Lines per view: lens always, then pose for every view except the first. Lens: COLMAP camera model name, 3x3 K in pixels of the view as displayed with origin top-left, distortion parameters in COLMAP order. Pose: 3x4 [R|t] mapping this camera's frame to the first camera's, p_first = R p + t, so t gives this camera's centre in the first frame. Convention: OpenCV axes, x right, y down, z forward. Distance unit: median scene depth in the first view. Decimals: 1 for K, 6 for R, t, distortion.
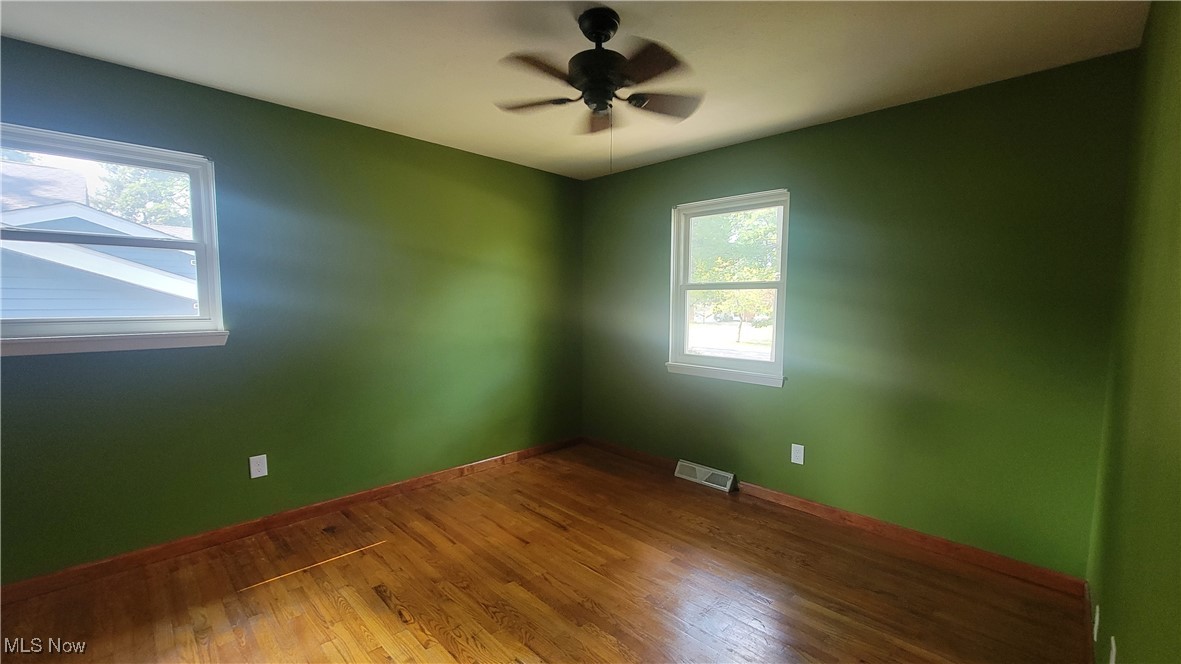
lens RADIAL K [[490.0, 0, 591.2], [0, 490.0, 341.3], [0, 0, 1]] dist [0.012777, 0.000302]
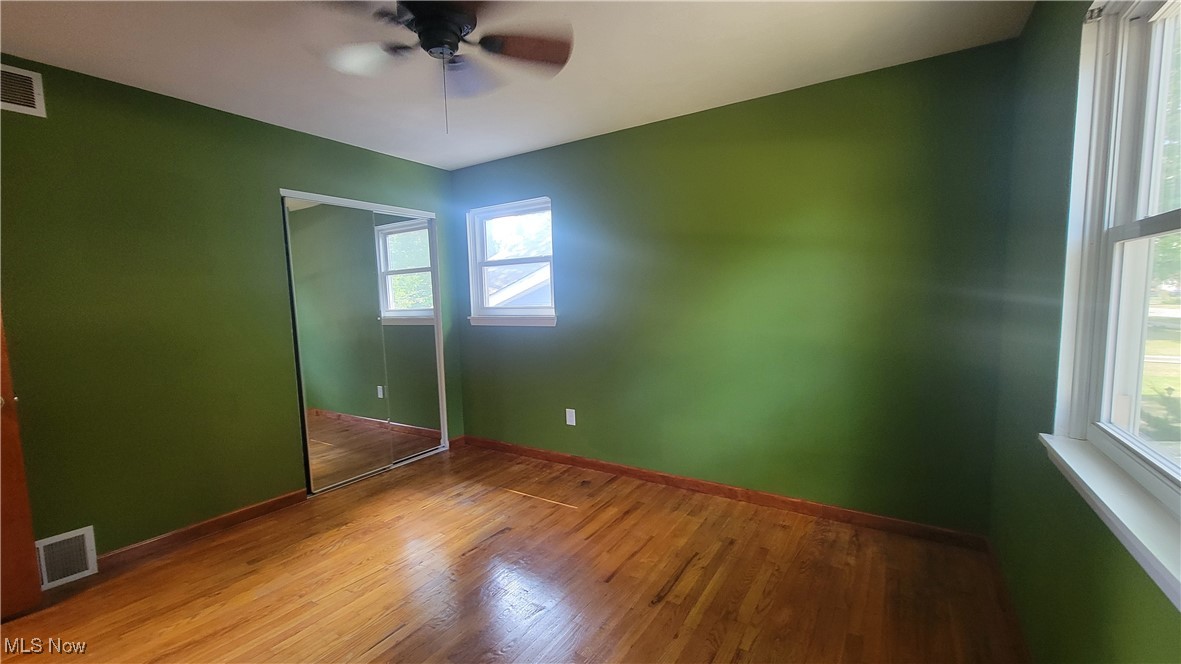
lens RADIAL K [[490.0, 0, 591.2], [0, 490.0, 341.3], [0, 0, 1]] dist [0.012777, 0.000302]
pose [[0.200543, 0.084340, -0.976048, 0.601259], [-0.046161, 0.995994, 0.076579, -0.056120], [0.978597, 0.029698, 0.203633, 0.732753]]
